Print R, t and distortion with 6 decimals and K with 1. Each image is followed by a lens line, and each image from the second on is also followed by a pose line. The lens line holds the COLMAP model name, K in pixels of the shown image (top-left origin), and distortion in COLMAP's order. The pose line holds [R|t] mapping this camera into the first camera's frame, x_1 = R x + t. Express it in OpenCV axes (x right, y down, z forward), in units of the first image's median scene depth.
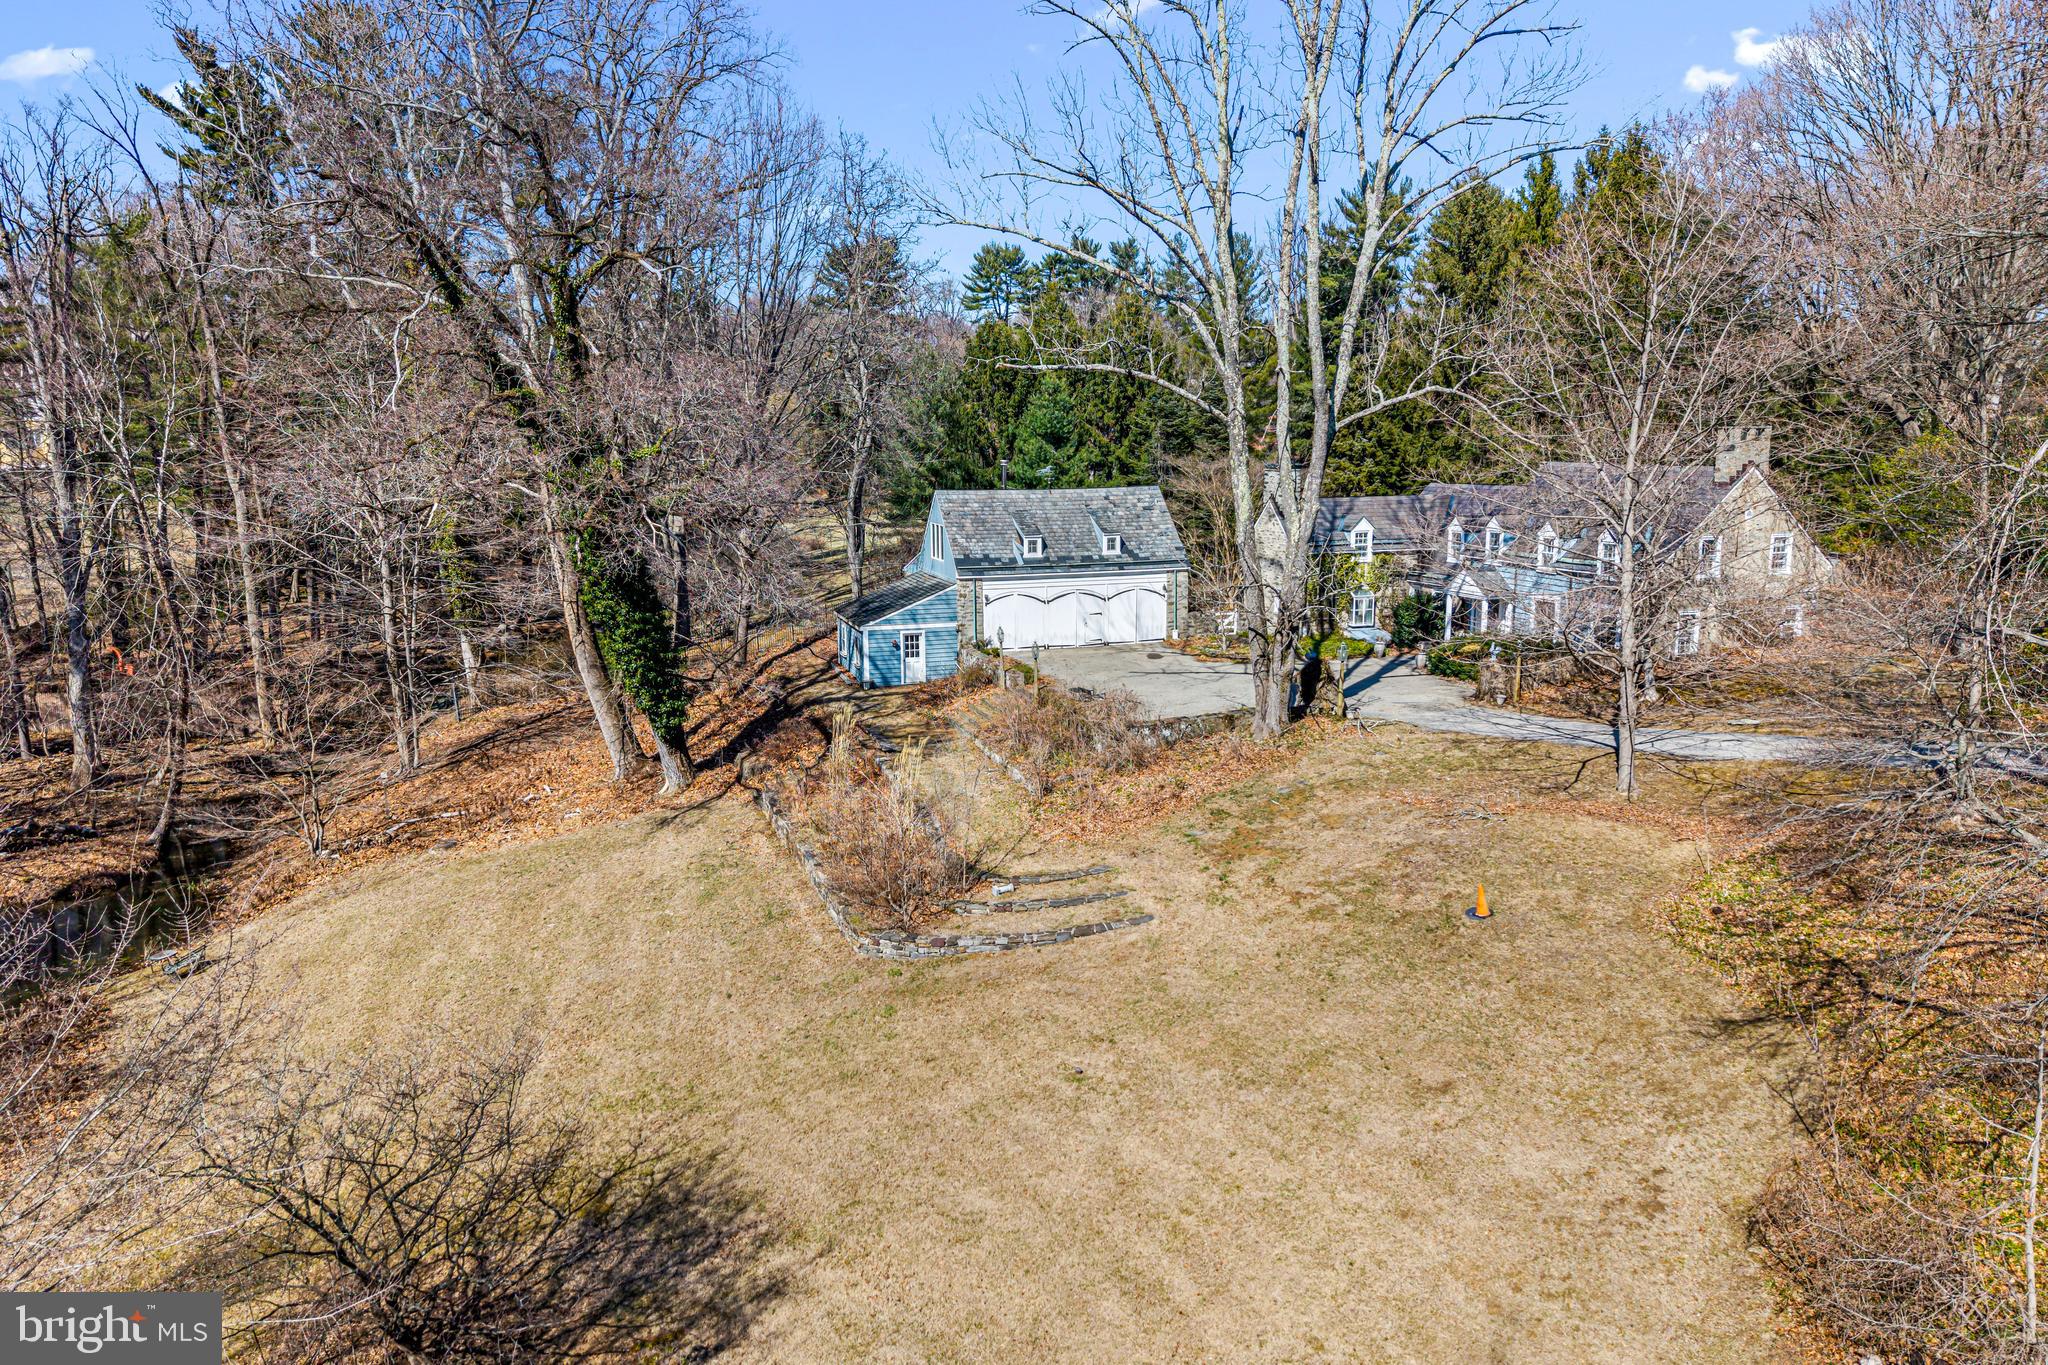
lens RADIAL K [[1398.0, 0, 1022.9], [0, 1398.0, 622.9], [0, 0, 1]] dist [0.036117, -0.029220]
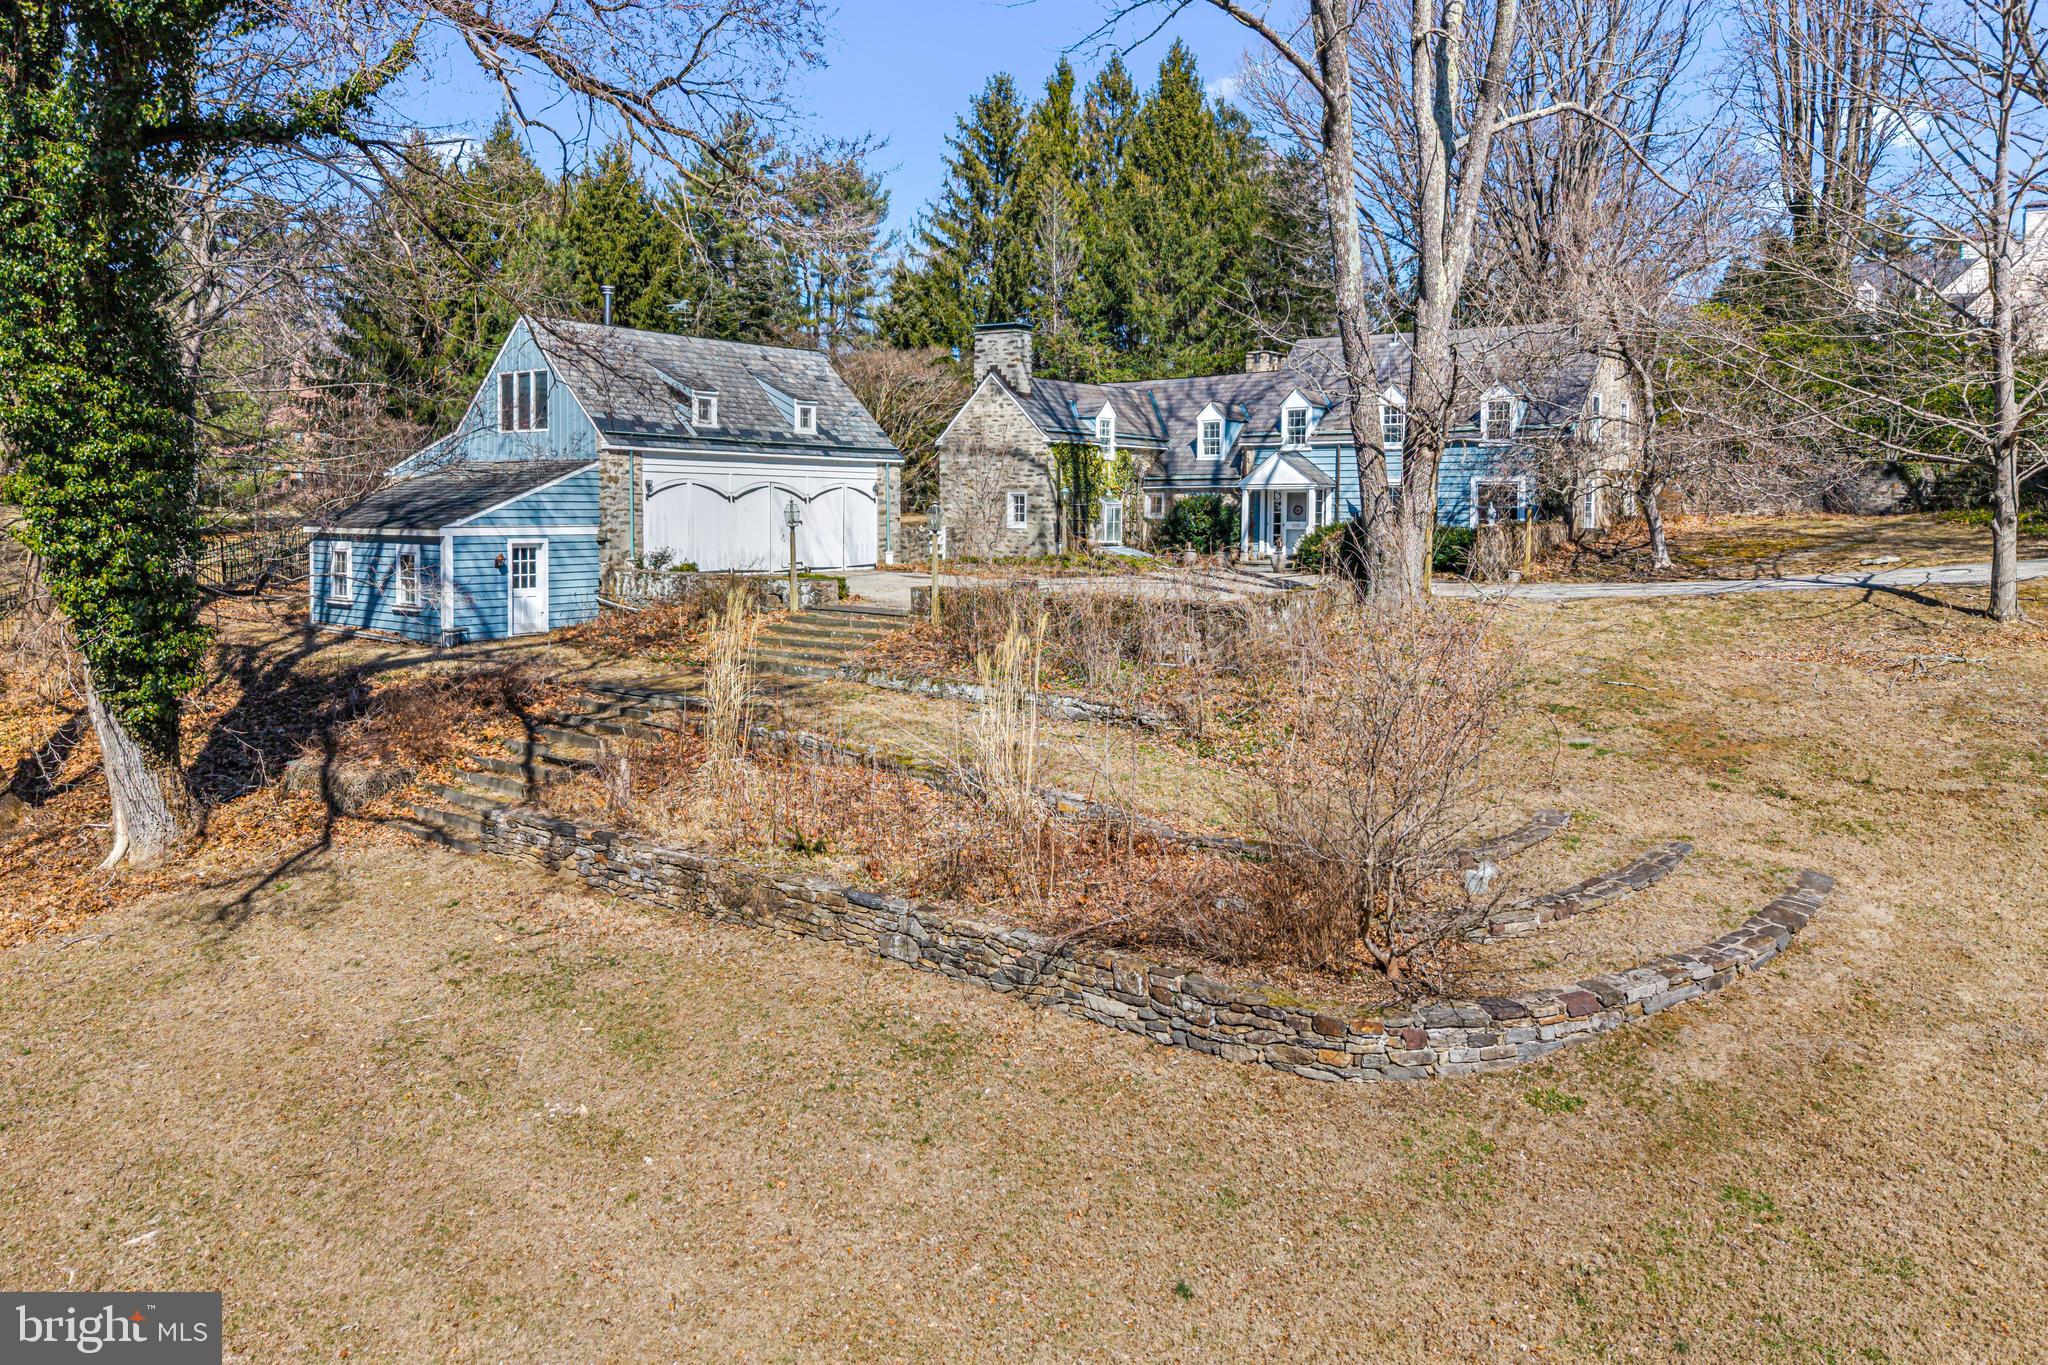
lens RADIAL K [[1398.0, 0, 1026.8], [0, 1398.0, 626.5], [0, 0, 1]] dist [0.036117, -0.029220]
pose [[0.821527, -0.033730, 0.569172, -0.231982], [0.062839, 0.997524, -0.031586, 0.069488], [-0.566697, 0.061715, 0.821612, 0.417867]]
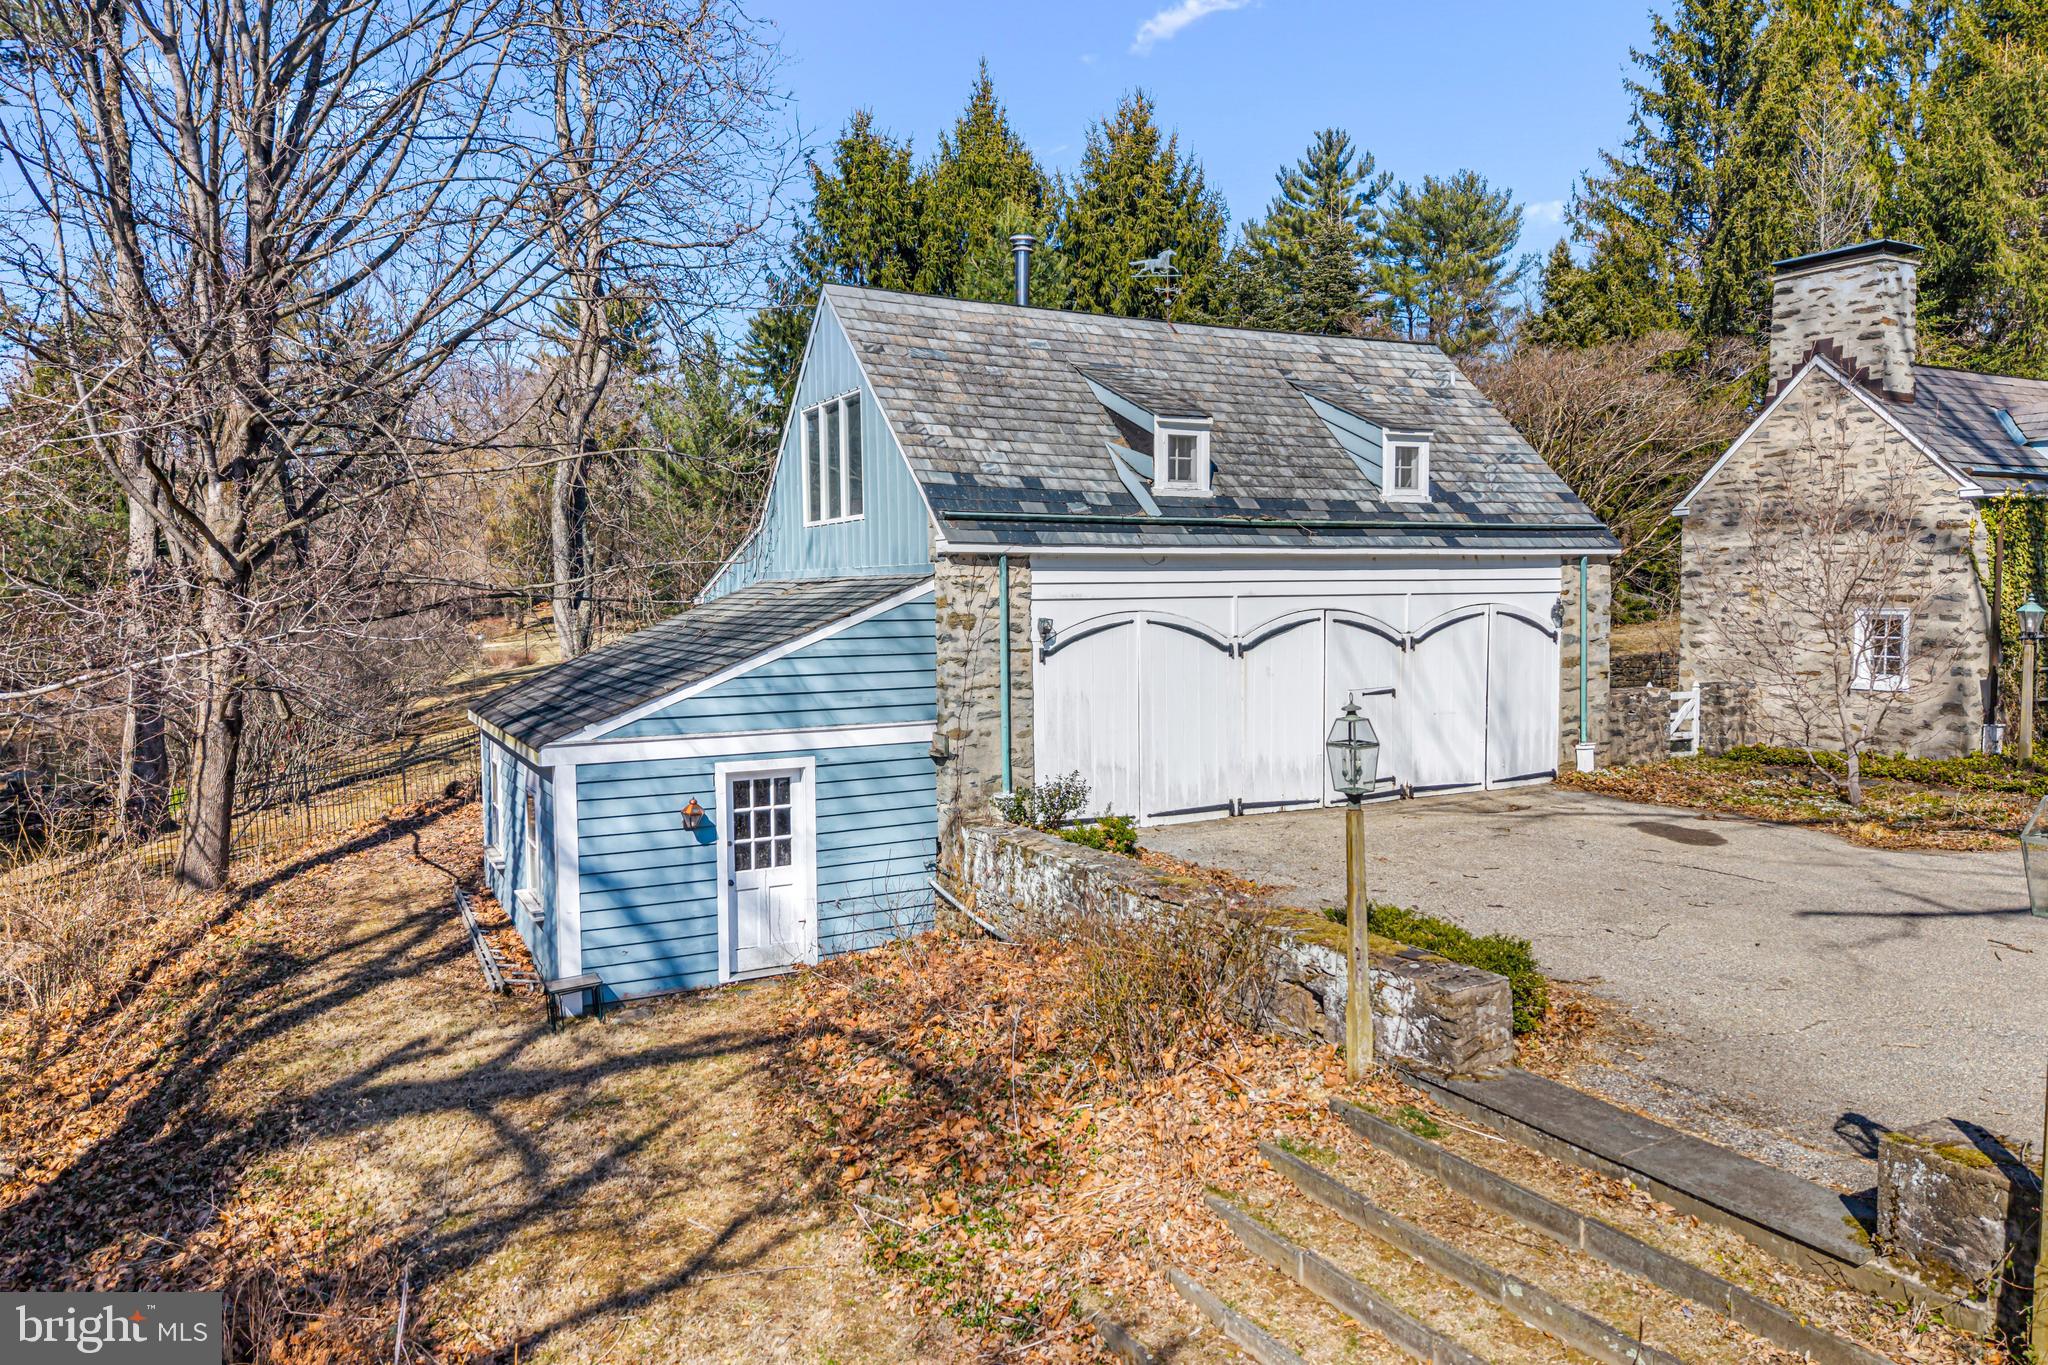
lens RADIAL K [[1398.0, 0, 1026.8], [0, 1398.0, 688.7], [0, 0, 1]] dist [0.036117, -0.029220]
pose [[0.982740, -0.016302, 0.184272, -0.077606], [0.029583, 0.997139, -0.069555, 0.011122], [-0.182611, 0.073806, 0.980411, 0.731030]]
